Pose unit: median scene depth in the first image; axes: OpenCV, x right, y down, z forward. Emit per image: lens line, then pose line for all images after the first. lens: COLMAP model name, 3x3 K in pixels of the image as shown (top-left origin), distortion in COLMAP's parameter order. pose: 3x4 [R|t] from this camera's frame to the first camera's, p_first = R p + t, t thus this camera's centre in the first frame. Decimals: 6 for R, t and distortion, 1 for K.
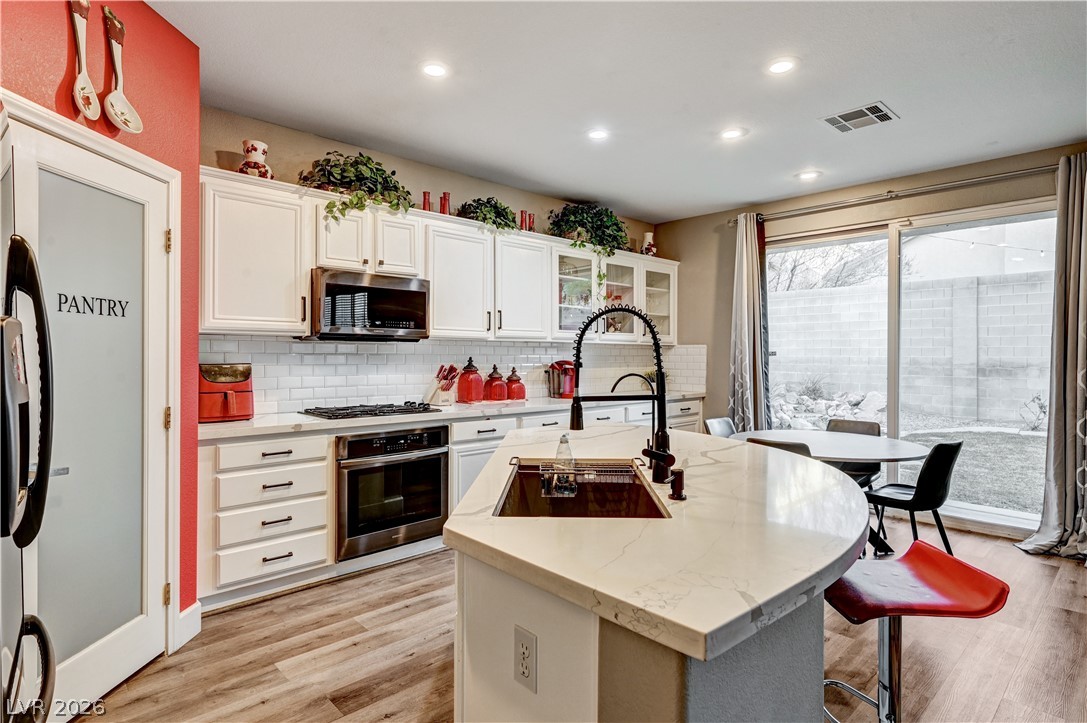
lens RADIAL K [[574.7, 0, 543.5], [0, 574.7, 361.5], [0, 0, 1]] dist [0.022900, -0.000014]
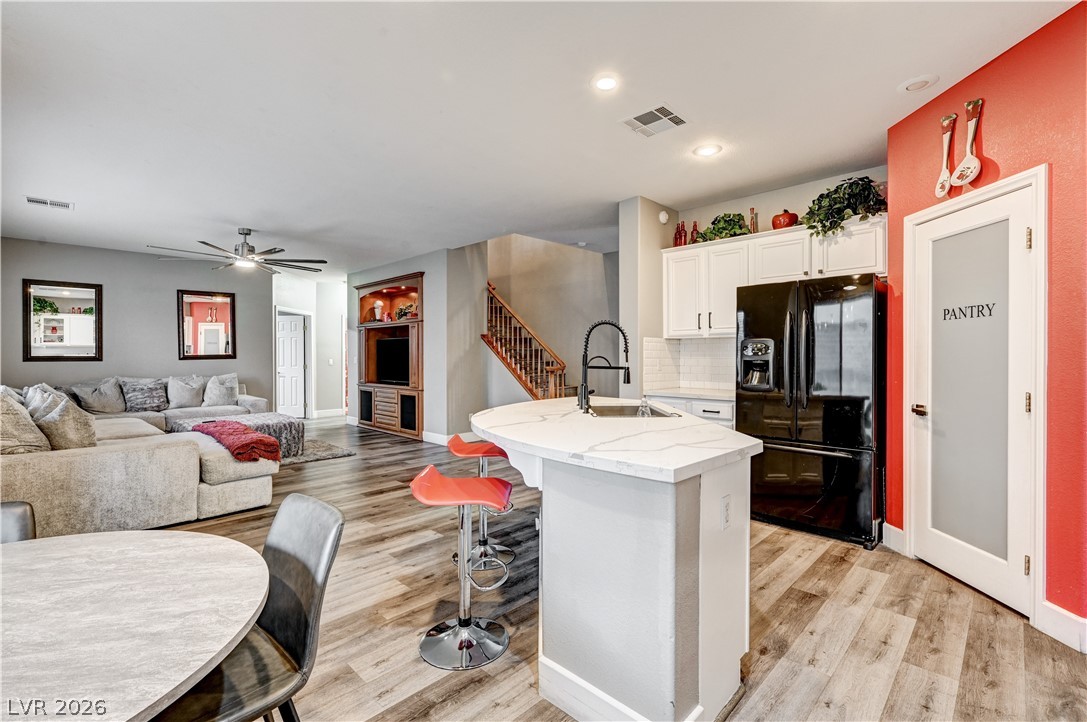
lens RADIAL K [[484.9, 0, 543.5], [0, 484.9, 361.0], [0, 0, 1]] dist [0.000007, -0.000001]
pose [[-0.998899, -0.000940, -0.046903, 0.232473], [-0.002111, 0.999687, 0.024910, -0.000751], [0.046865, 0.024982, -0.998589, 1.457616]]
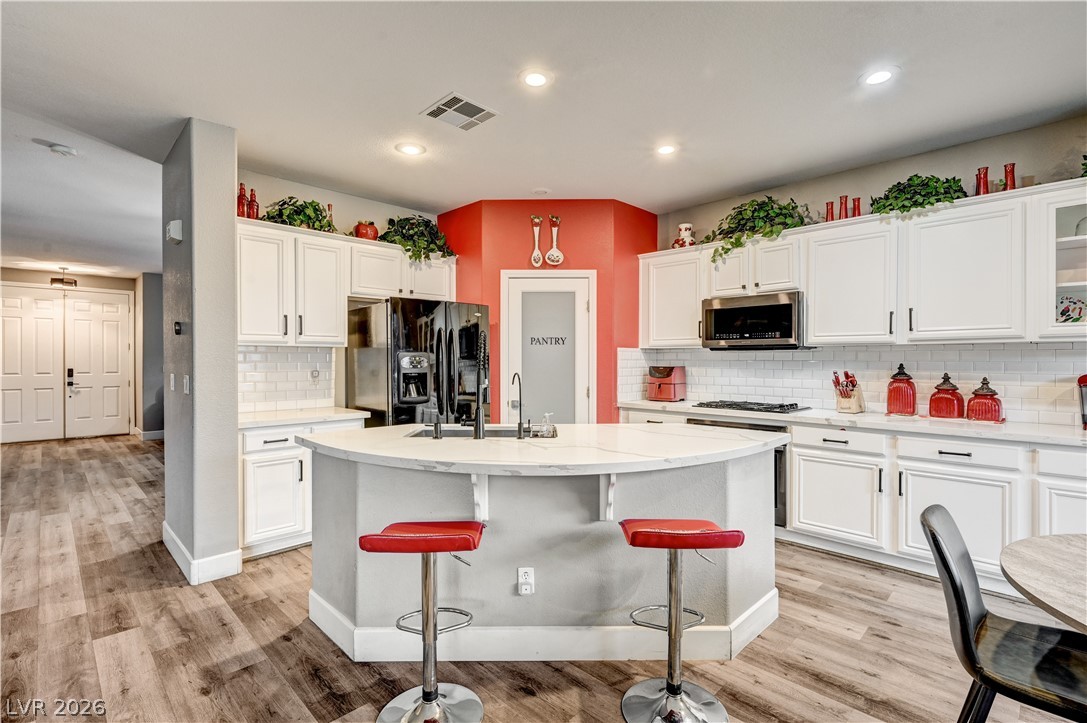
lens RADIAL K [[516.3, 0, 543.5], [0, 516.3, 361.5], [0, 0, 1]] dist [0.012055, 0.000571]
pose [[0.042574, -0.001500, -0.999092, 0.920047], [-0.012523, 0.999920, -0.002035, -0.003911], [0.999015, 0.012598, 0.042552, 0.599685]]
